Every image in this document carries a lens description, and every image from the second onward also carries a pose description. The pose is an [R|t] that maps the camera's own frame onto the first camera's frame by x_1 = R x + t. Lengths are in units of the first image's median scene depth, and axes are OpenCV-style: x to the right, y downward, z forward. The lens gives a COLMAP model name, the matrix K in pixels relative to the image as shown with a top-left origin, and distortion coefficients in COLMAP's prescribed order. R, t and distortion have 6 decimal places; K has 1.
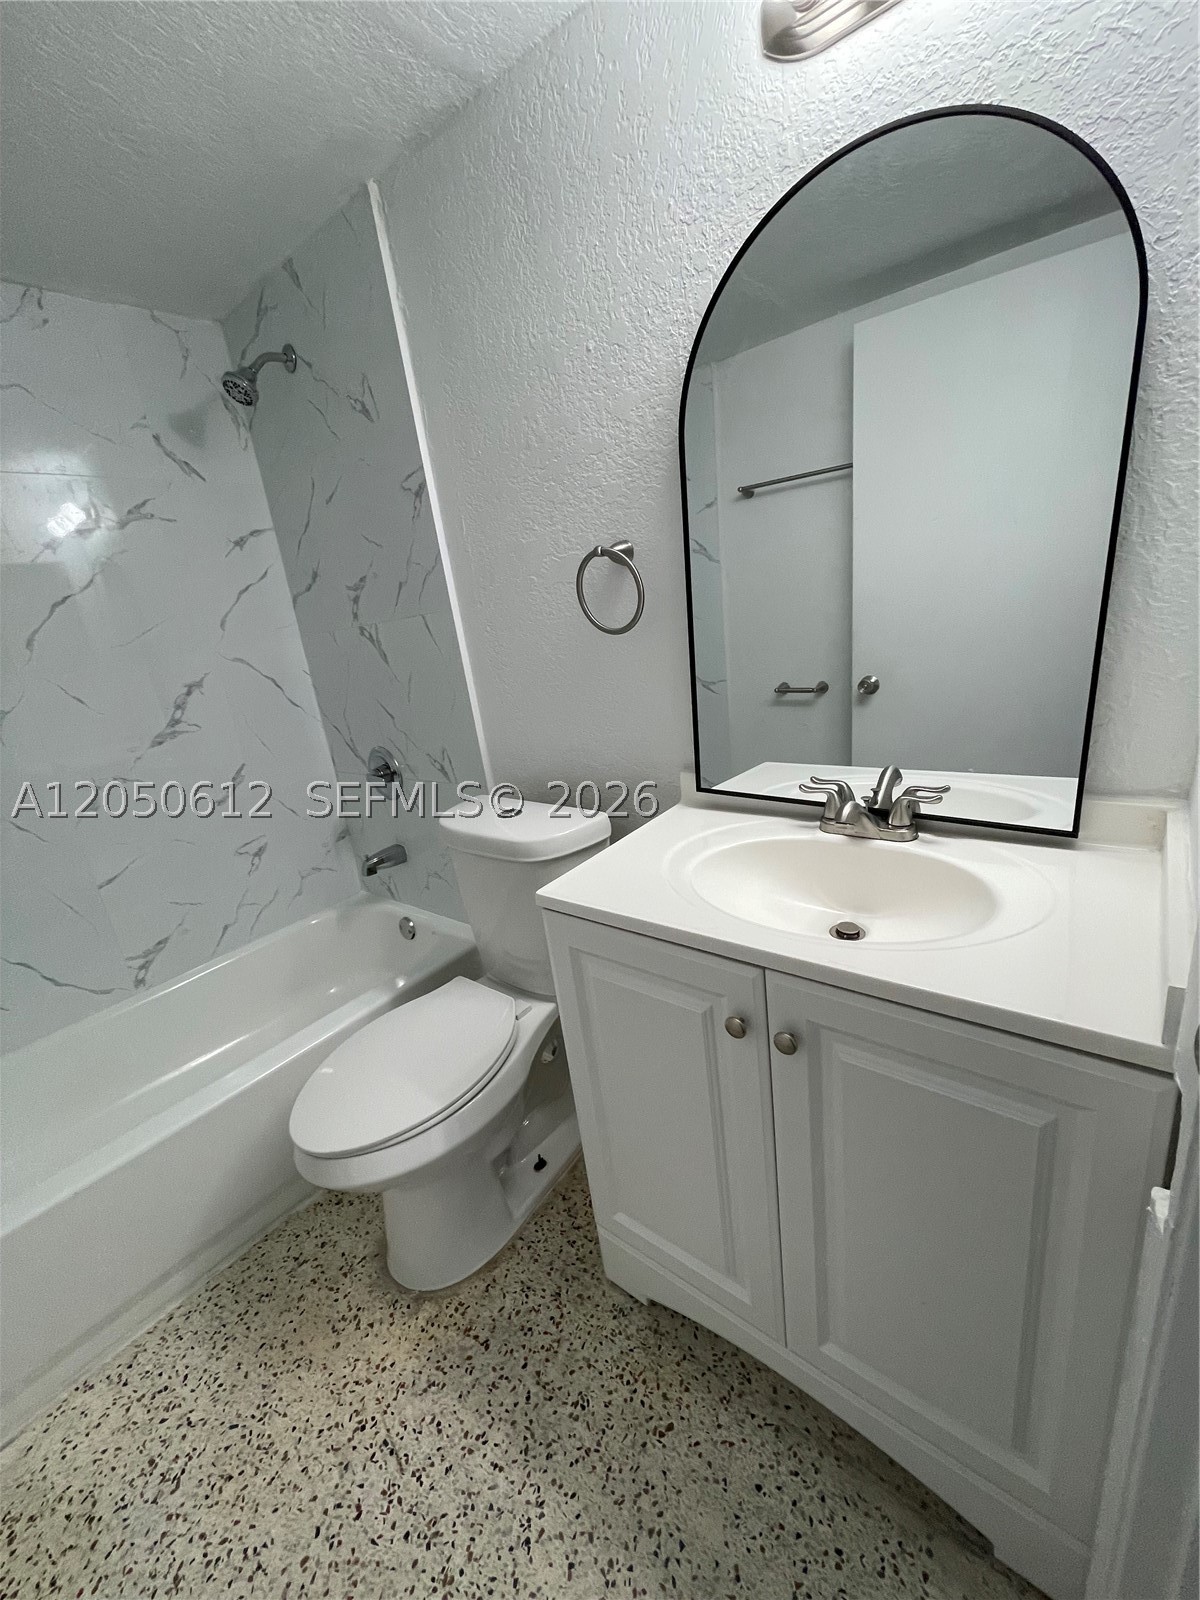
lens RADIAL K [[645.6, 0, 599.9], [0, 645.6, 797.4], [0, 0, 1]] dist [-0.005364, 0.001745]
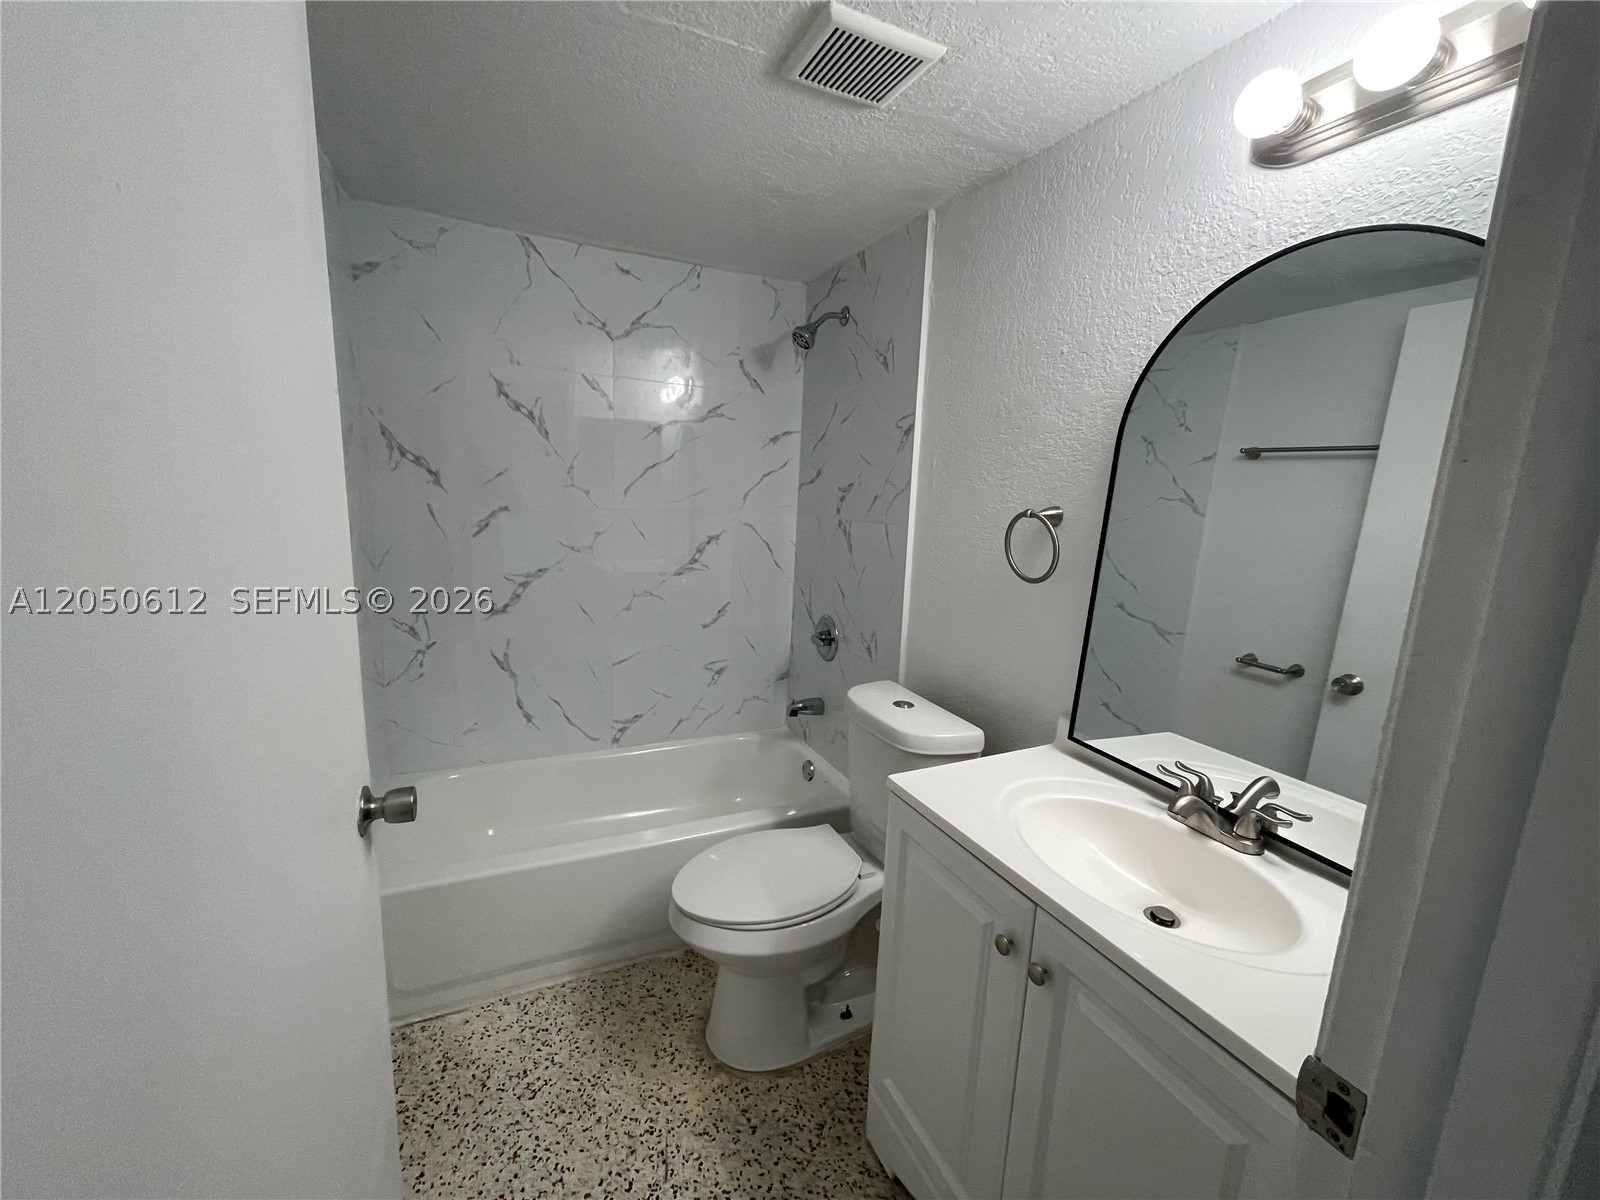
lens RADIAL K [[645.6, 0, 796.5], [0, 645.6, 599.5], [0, 0, 1]] dist [-0.005364, 0.001745]
pose [[0.884414, 0.239631, -0.400486, 0.122324], [-0.280949, 0.958577, -0.046871, -0.052516], [0.372665, 0.153969, 0.915103, -0.193275]]
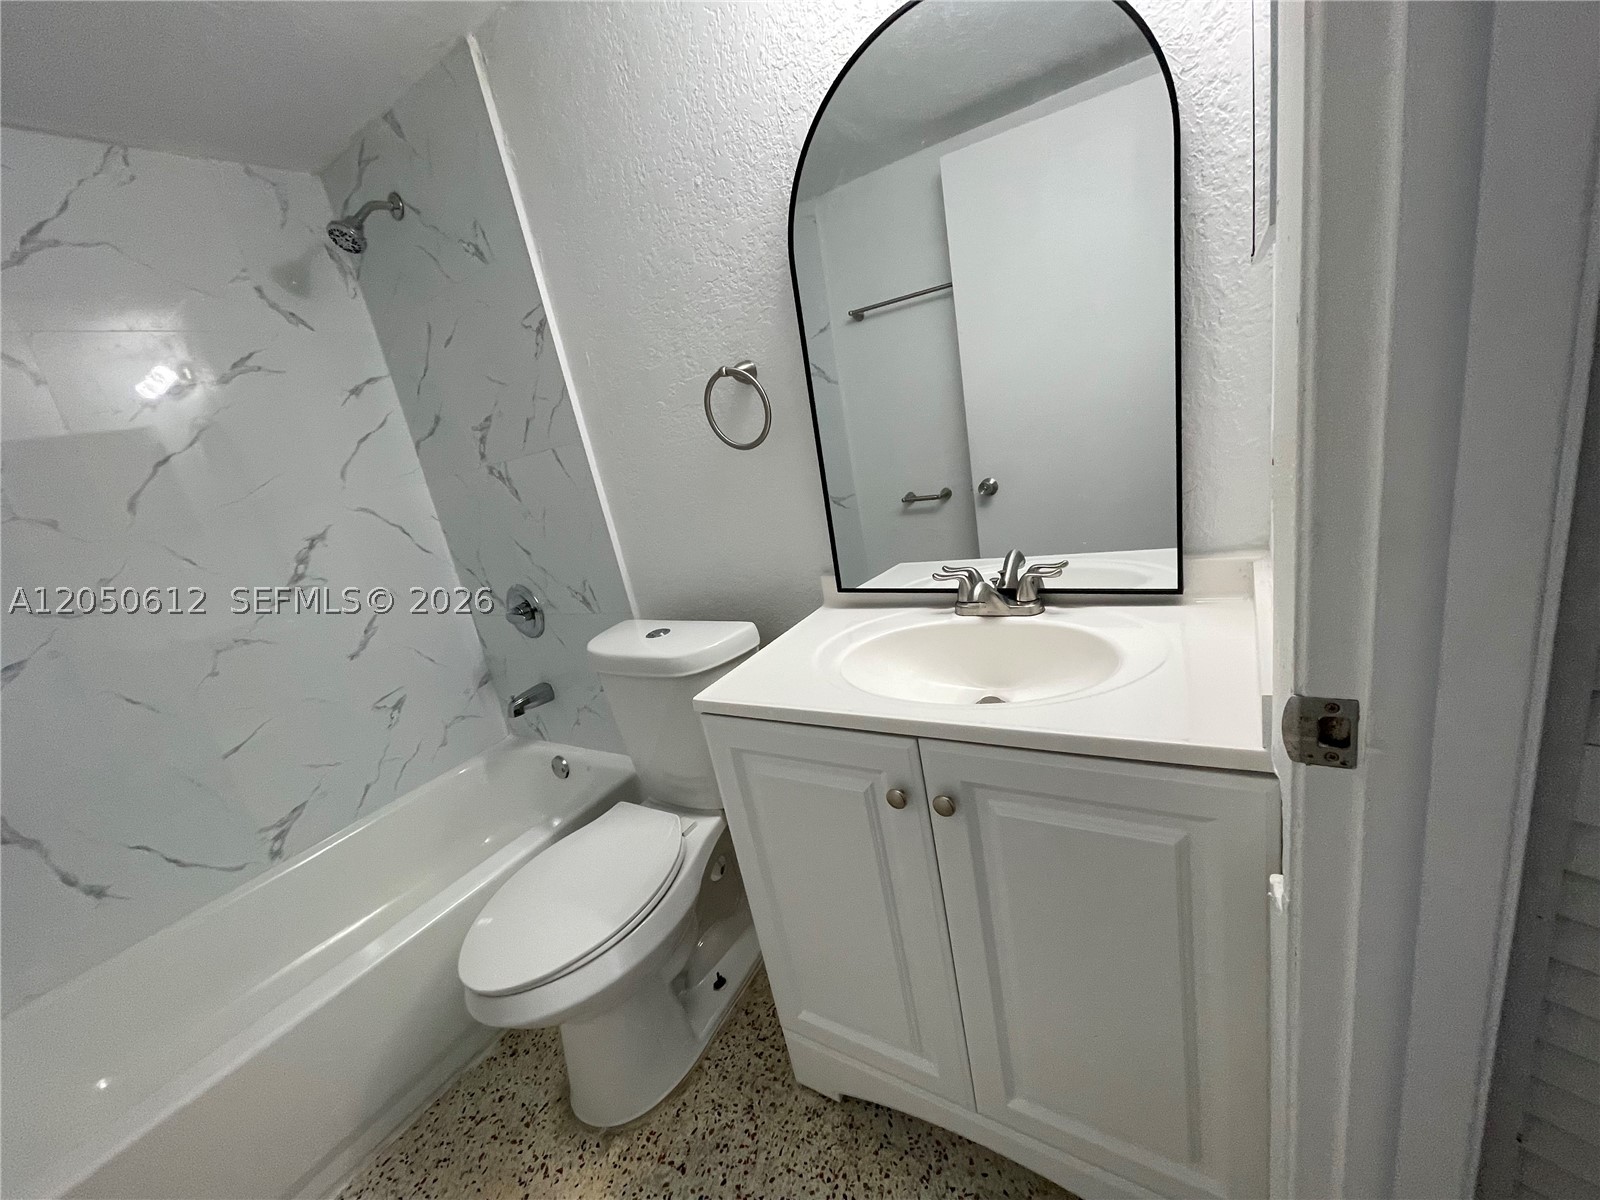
lens RADIAL K [[645.6, 0, 798.0], [0, 645.6, 599.5], [0, 0, 1]] dist [-0.005364, 0.001745]
pose [[0.991701, -0.091532, 0.090285, -0.009517], [0.095395, 0.994658, -0.039432, 0.036621], [-0.086194, 0.047717, 0.995135, -0.032263]]
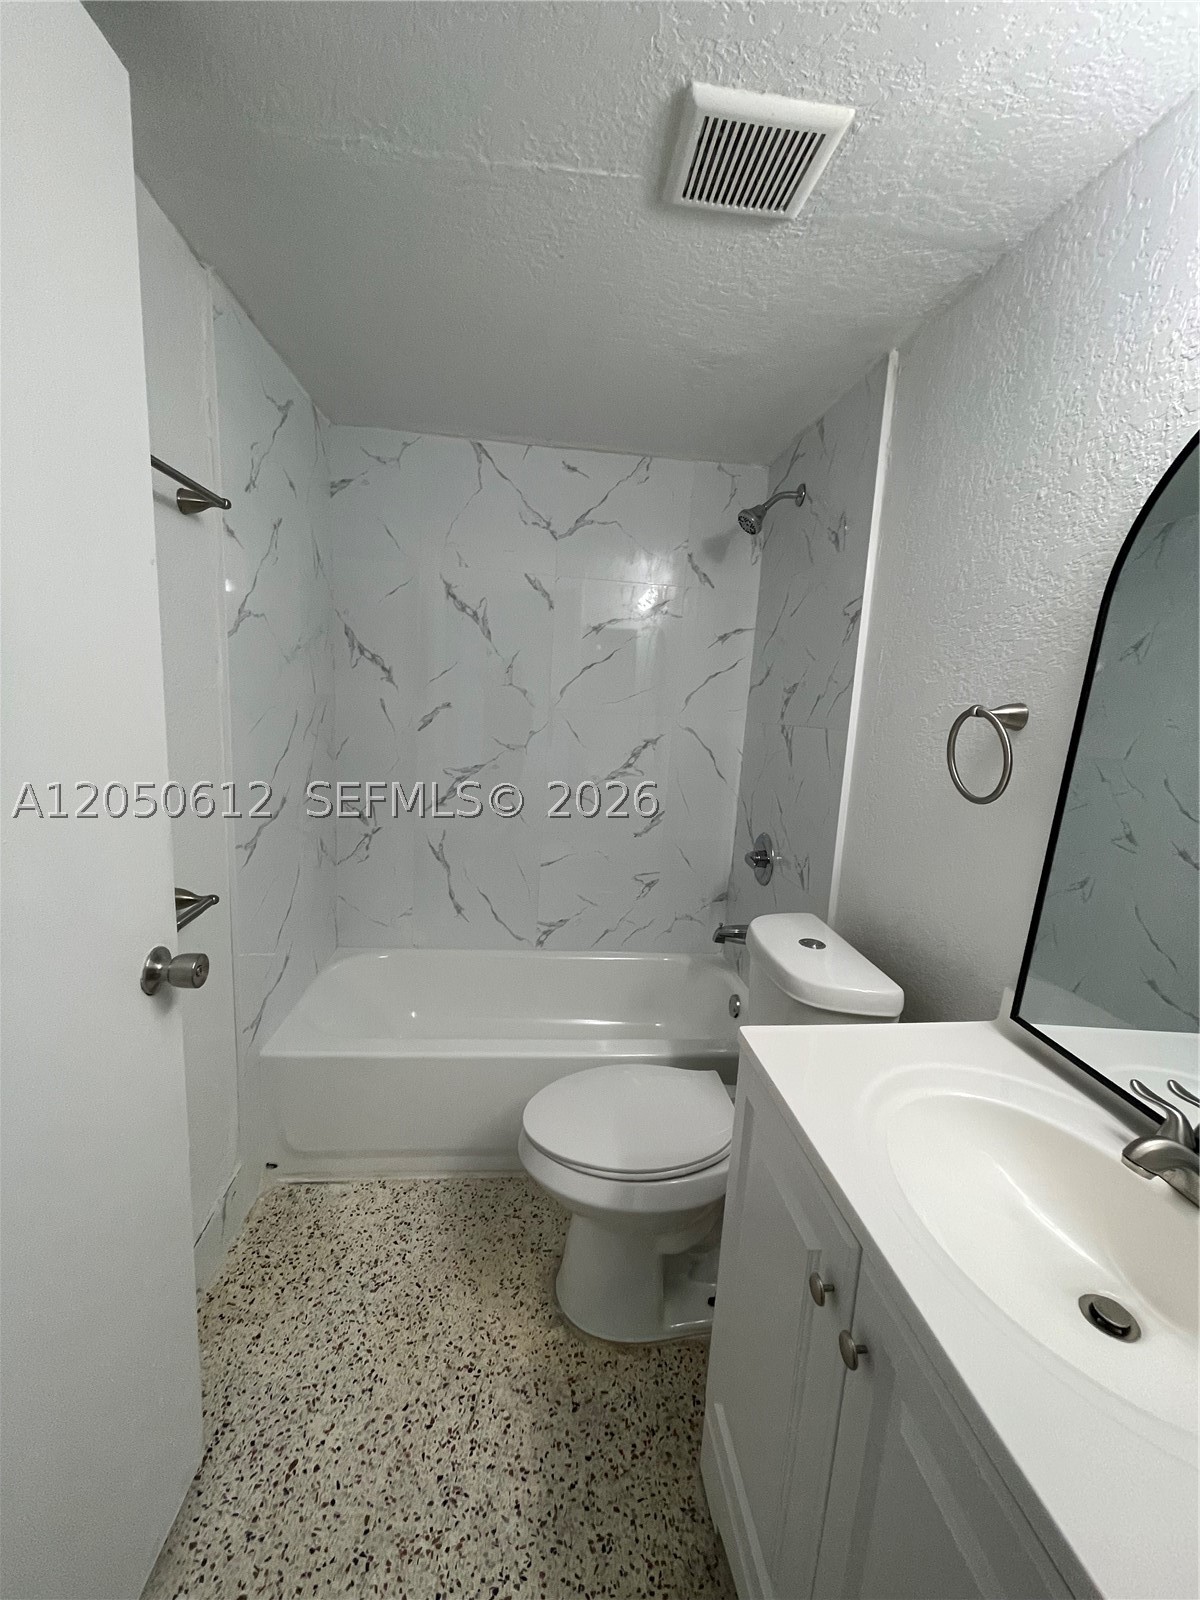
lens RADIAL K [[645.6, 0, 600.2], [0, 645.6, 797.6], [0, 0, 1]] dist [-0.005364, 0.001745]
pose [[0.692734, 0.278582, -0.665215, 0.242960], [-0.350123, 0.936300, 0.027501, -0.103717], [0.630502, 0.213856, 0.746145, 0.034192]]
